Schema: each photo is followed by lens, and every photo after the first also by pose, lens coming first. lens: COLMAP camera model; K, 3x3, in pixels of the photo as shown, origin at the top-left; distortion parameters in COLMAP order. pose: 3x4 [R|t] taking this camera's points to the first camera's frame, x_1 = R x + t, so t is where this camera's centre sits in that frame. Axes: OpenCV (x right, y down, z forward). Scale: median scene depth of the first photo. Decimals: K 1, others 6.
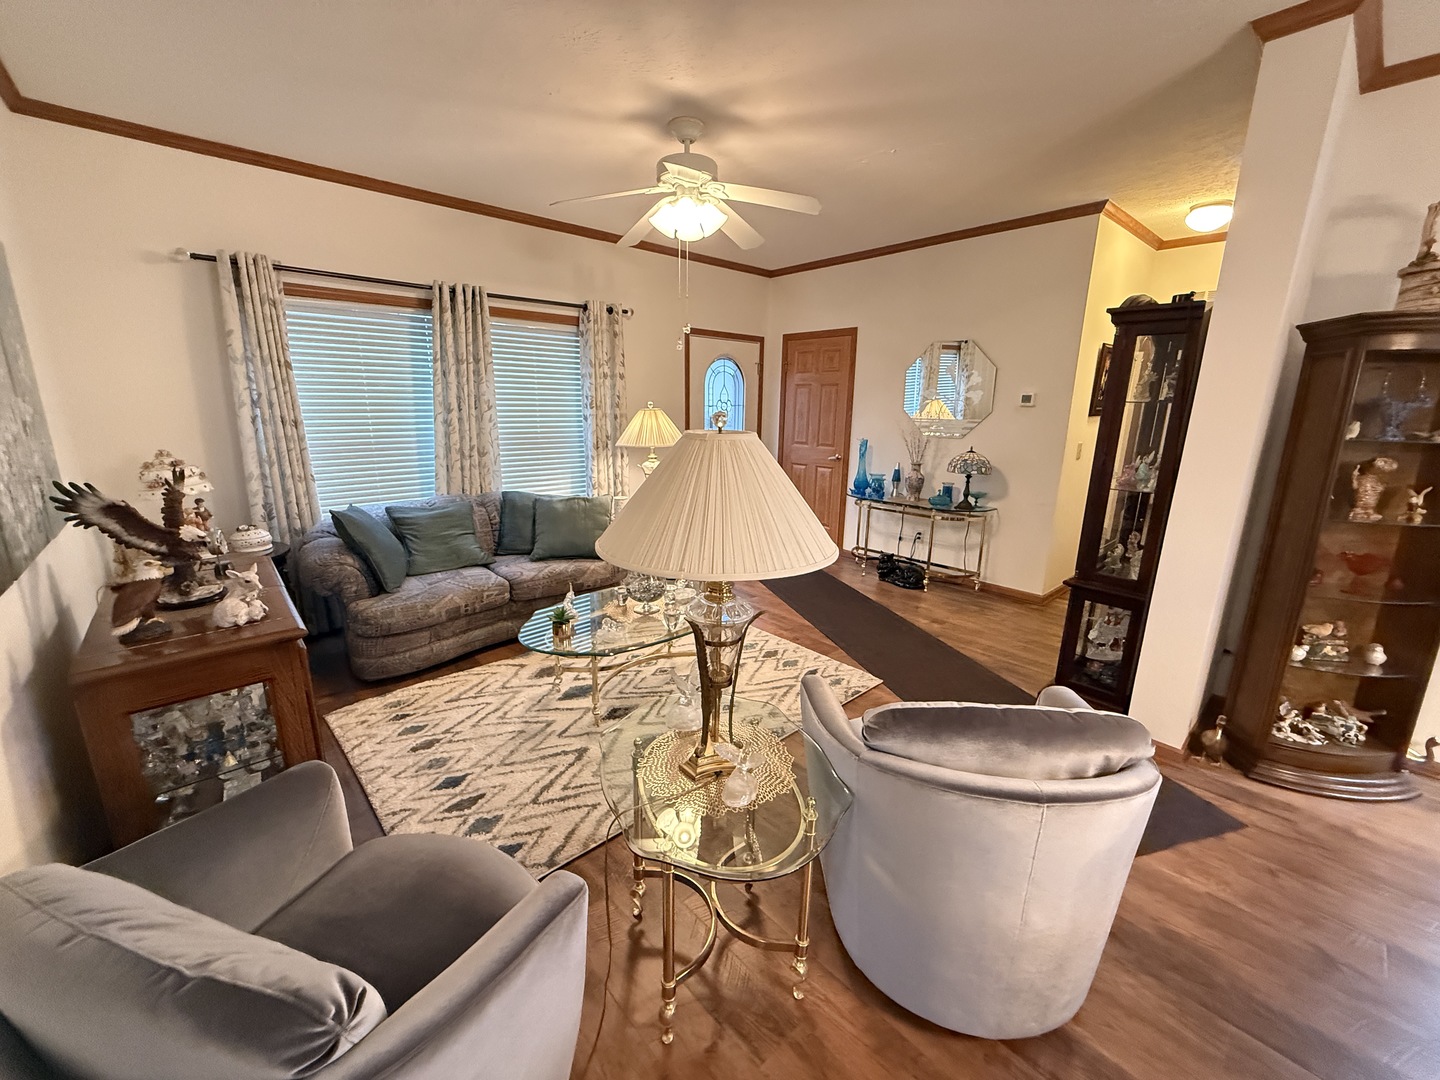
lens RADIAL K [[569.7, 0, 716.4], [0, 569.7, 540.7], [0, 0, 1]] dist [-0.000765, 0.000094]
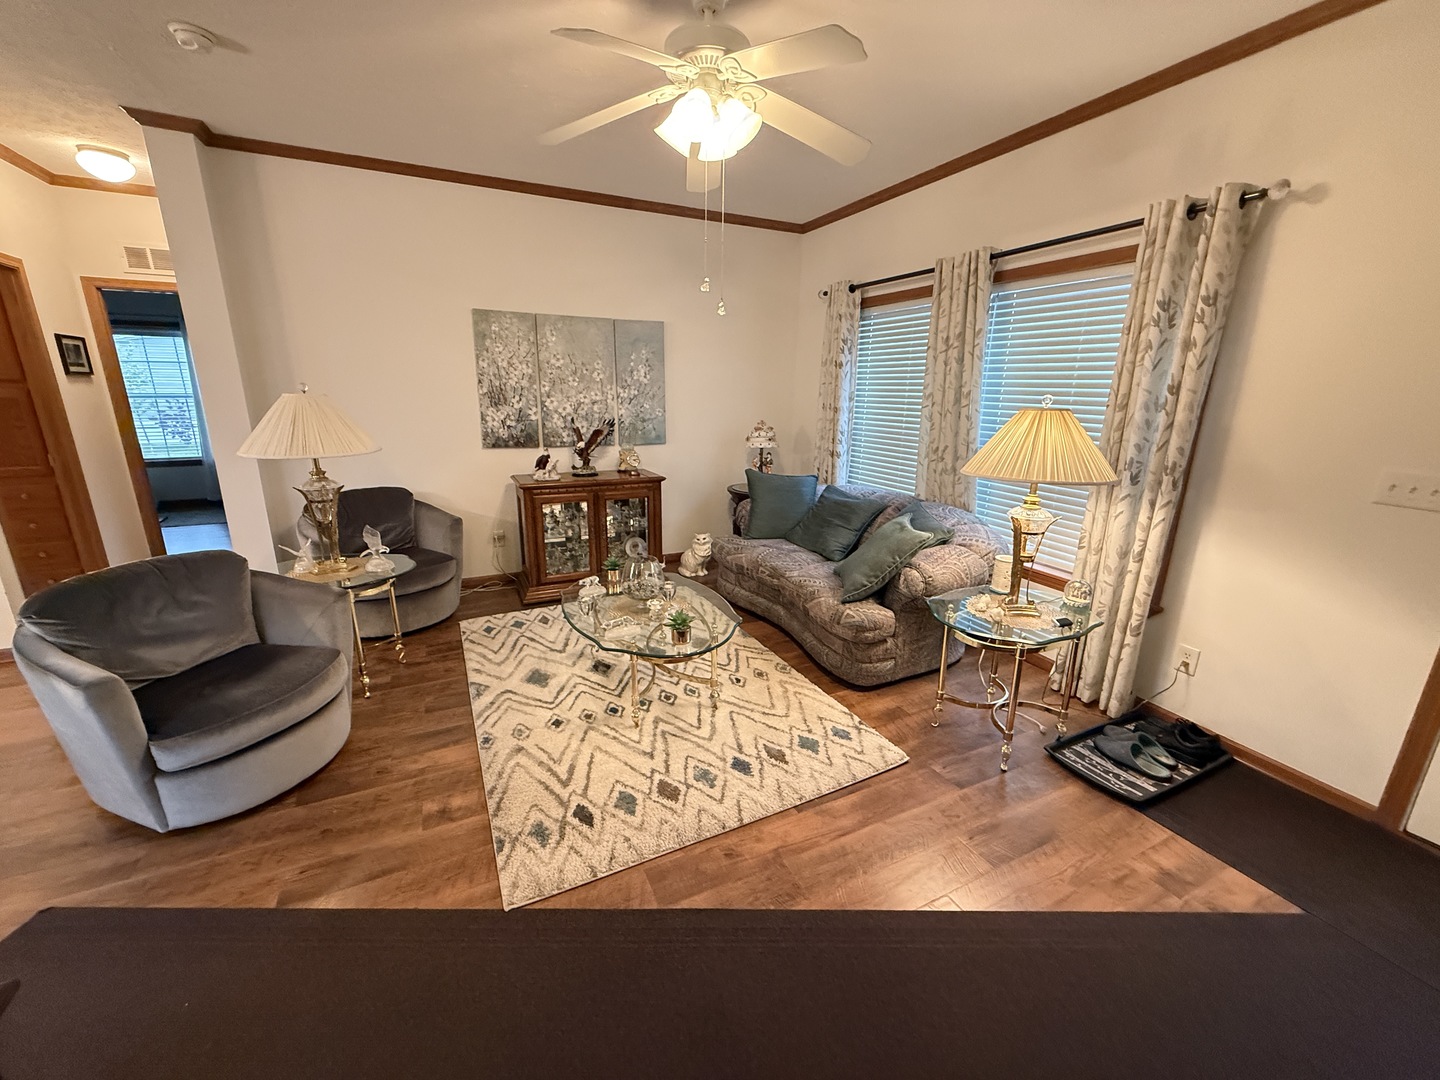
lens RADIAL K [[569.7, 0, 719.6], [0, 569.7, 535.5], [0, 0, 1]] dist [-0.000765, 0.000094]
pose [[-0.276619, 0.231332, -0.932720, 0.547607], [-0.238322, 0.923758, 0.299789, -0.241324], [0.930959, 0.305215, -0.200398, 0.989537]]
